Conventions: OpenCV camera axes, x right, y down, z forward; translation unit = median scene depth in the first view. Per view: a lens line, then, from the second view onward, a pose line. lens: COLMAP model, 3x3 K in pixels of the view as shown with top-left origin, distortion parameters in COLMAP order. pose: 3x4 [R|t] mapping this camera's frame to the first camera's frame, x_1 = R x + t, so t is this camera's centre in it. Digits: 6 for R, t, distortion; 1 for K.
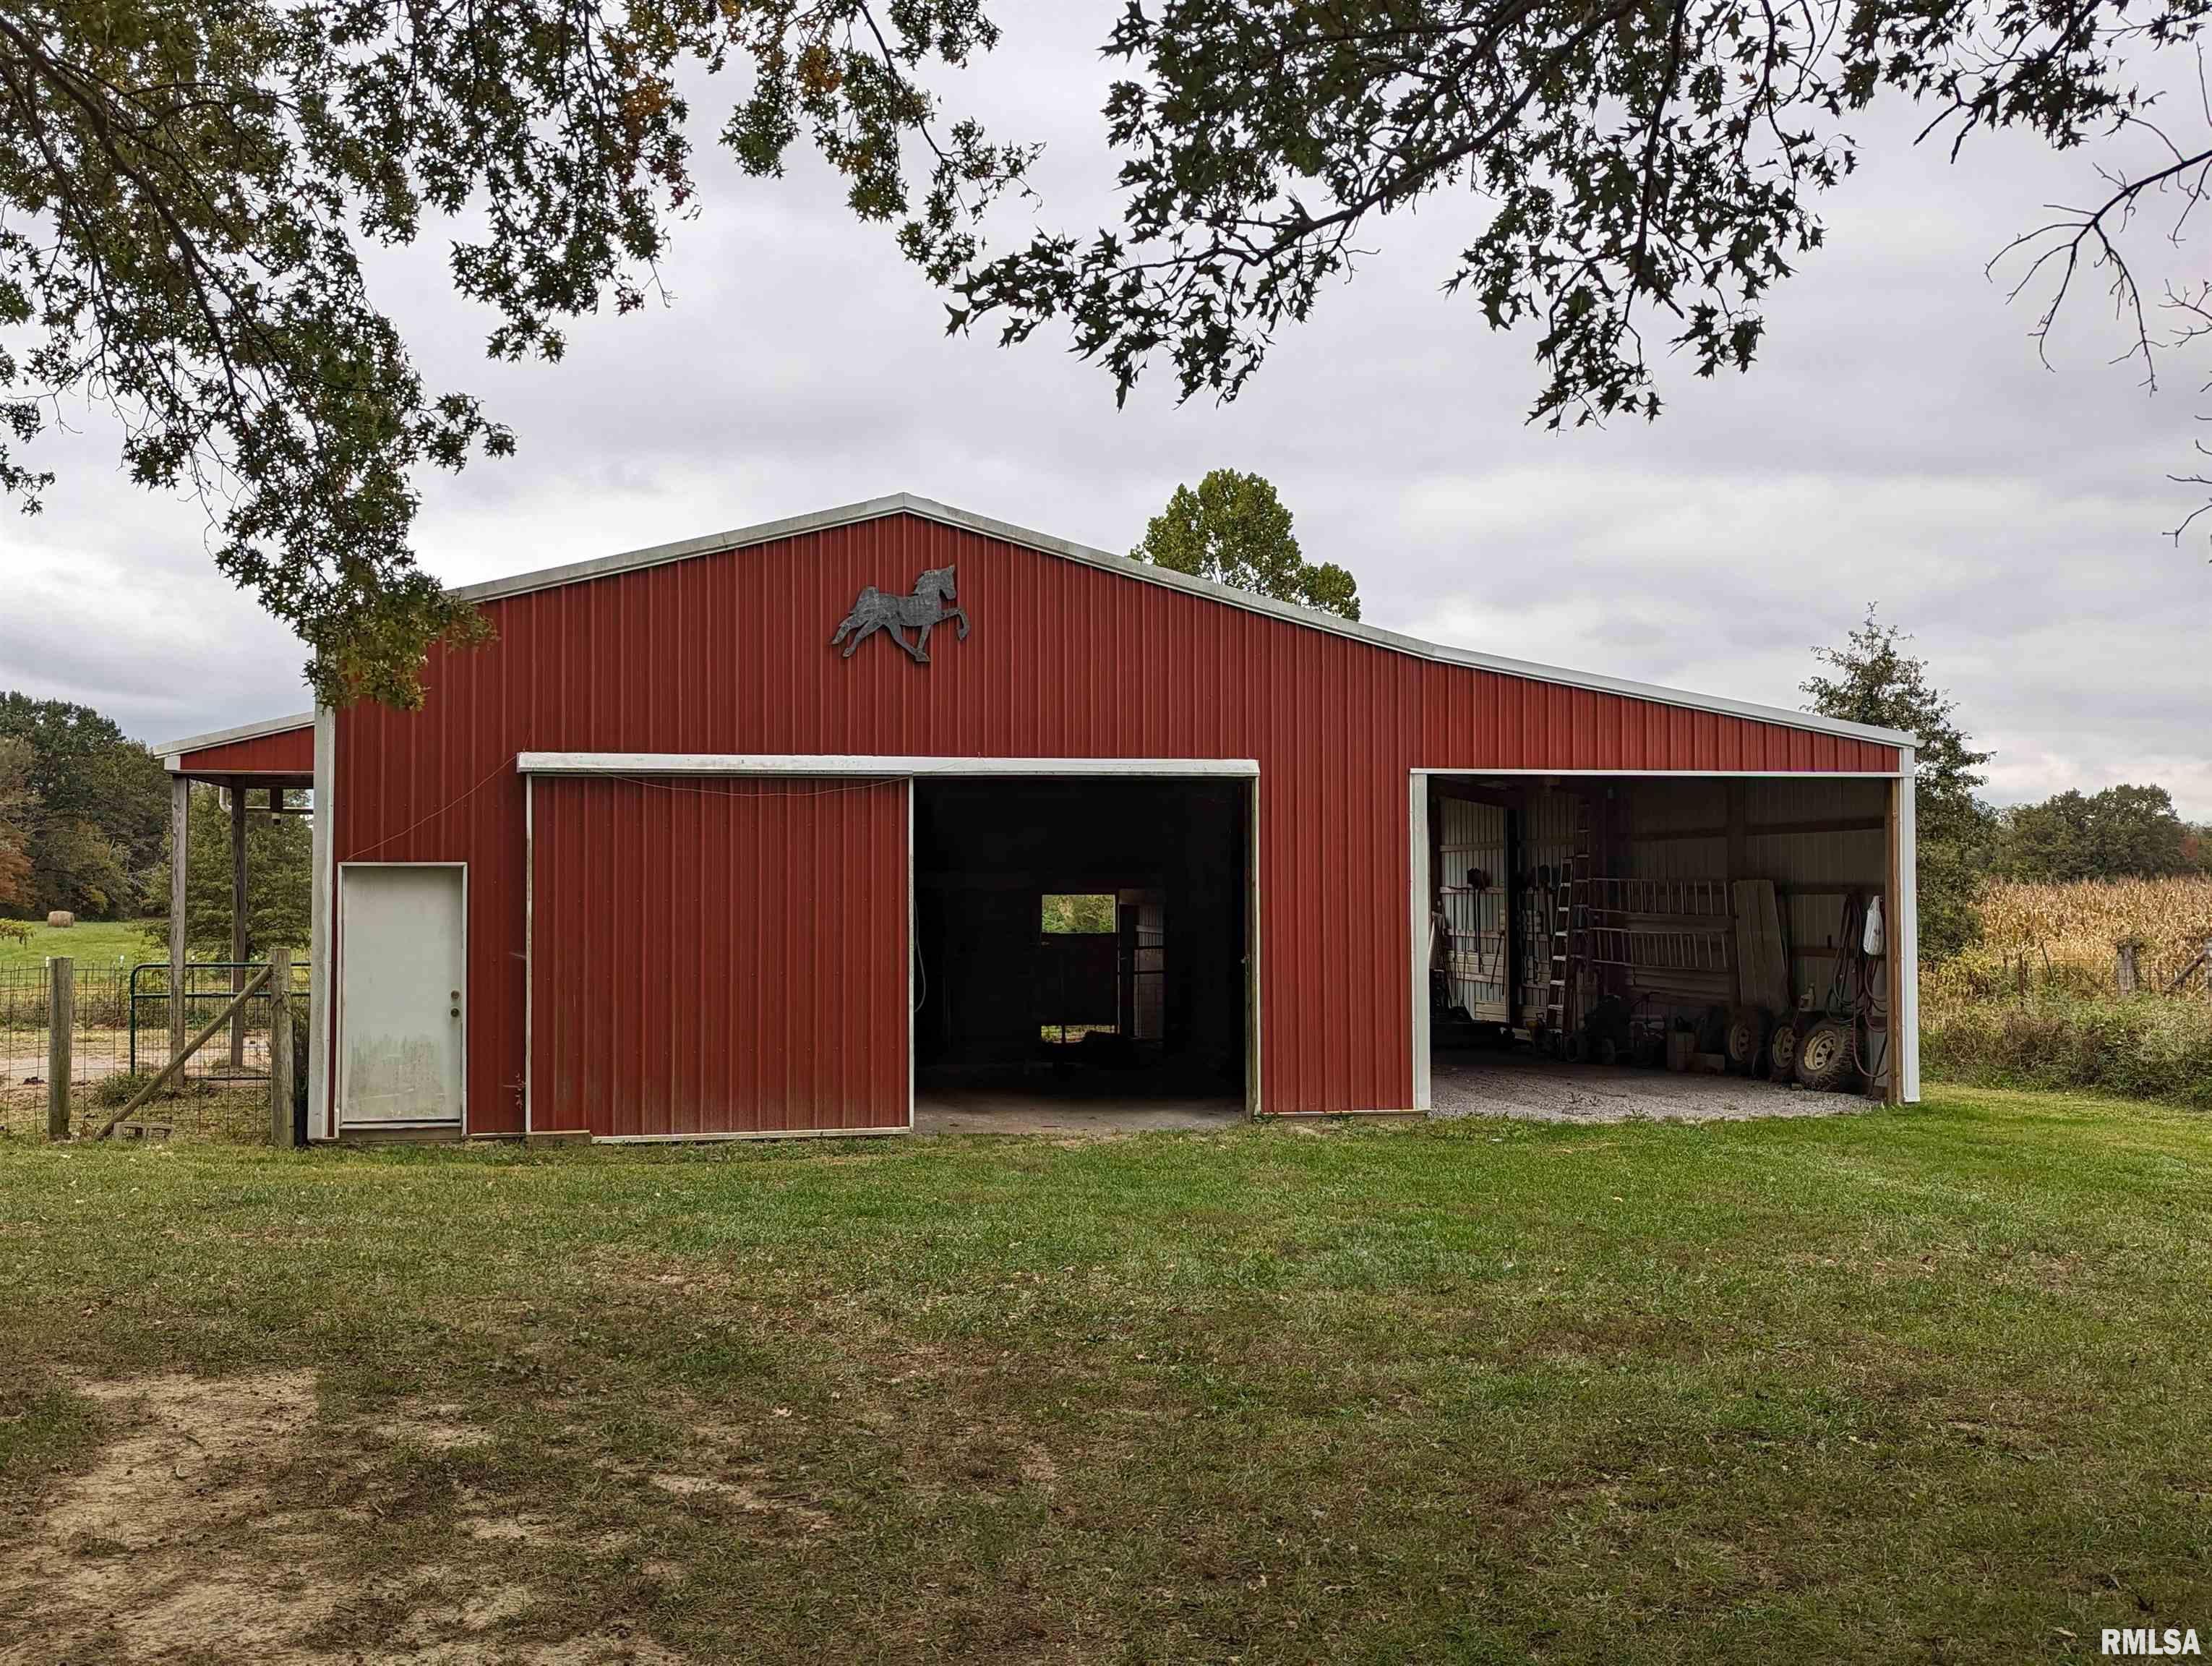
lens RADIAL K [[2354.0, 0, 1106.0], [0, 2354.0, 833.0], [0, 0, 1]] dist [0.213175, -0.004254]
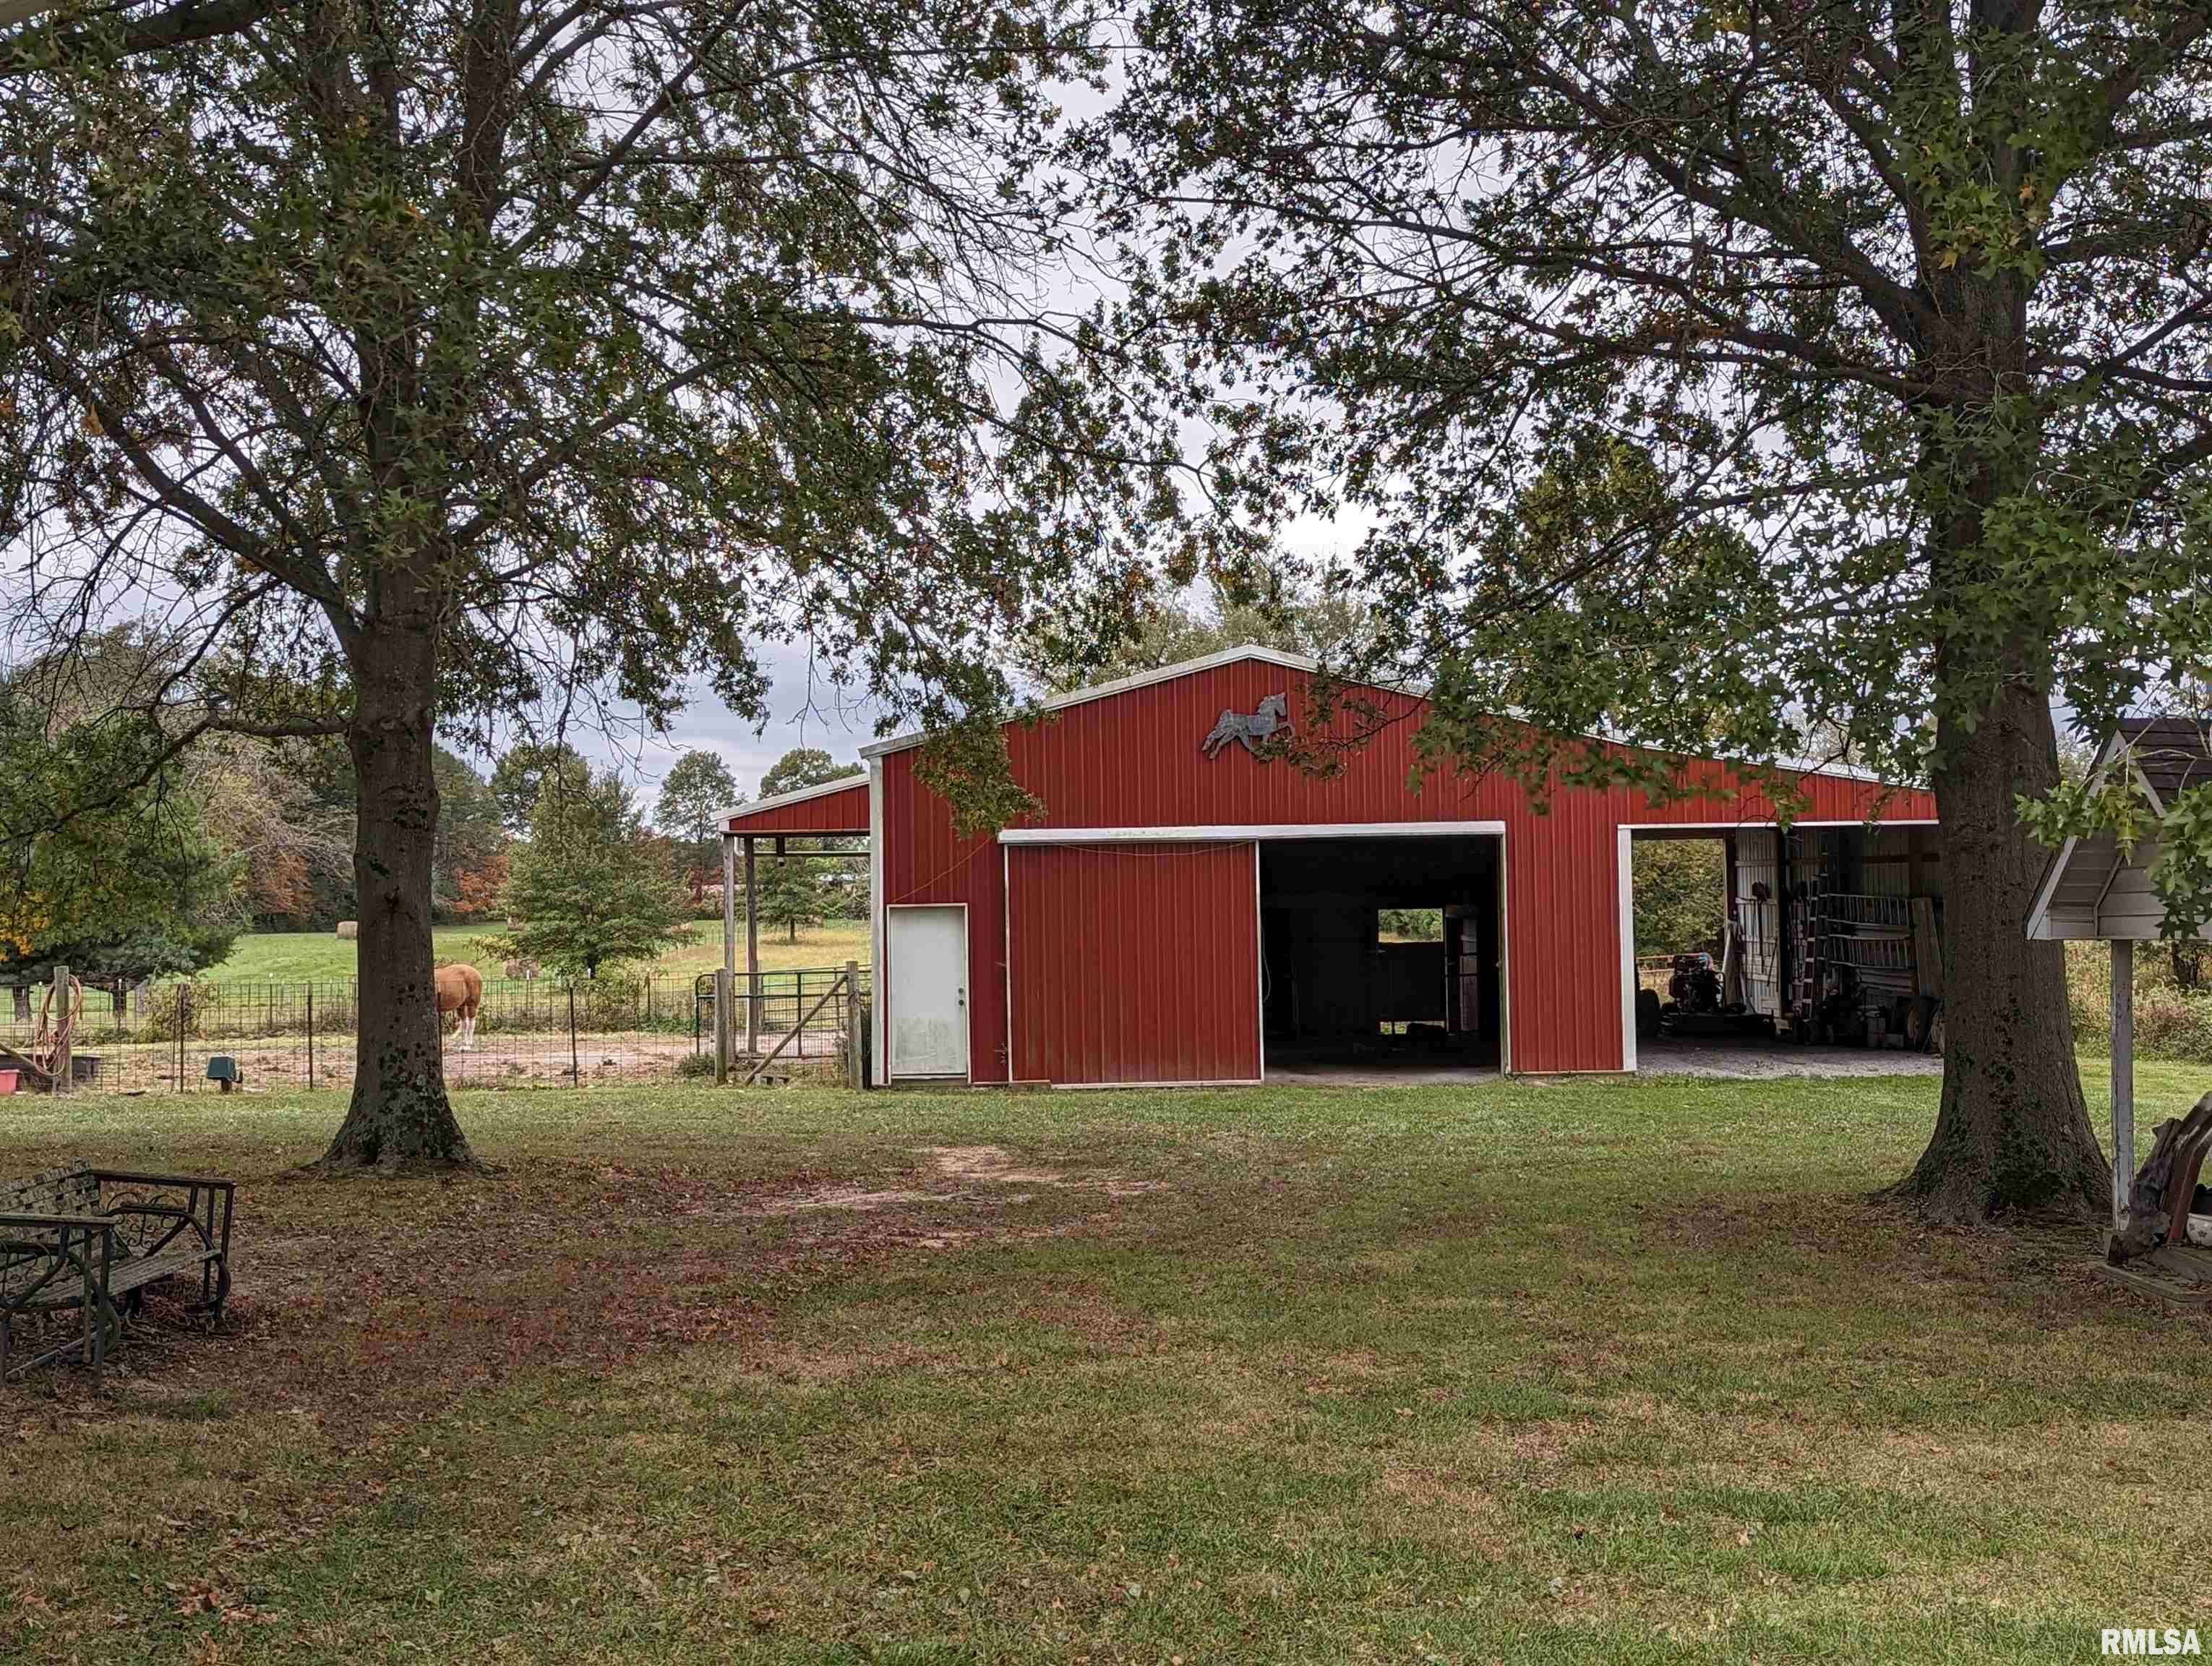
lens RADIAL K [[2354.0, 0, 1106.0], [0, 2354.0, 833.0], [0, 0, 1]] dist [0.213175, -0.004254]
pose [[0.989226, -0.017096, -0.145396, 0.036580], [0.016702, 0.999853, -0.003936, -0.024291], [0.145442, 0.001465, 0.989366, -0.452457]]
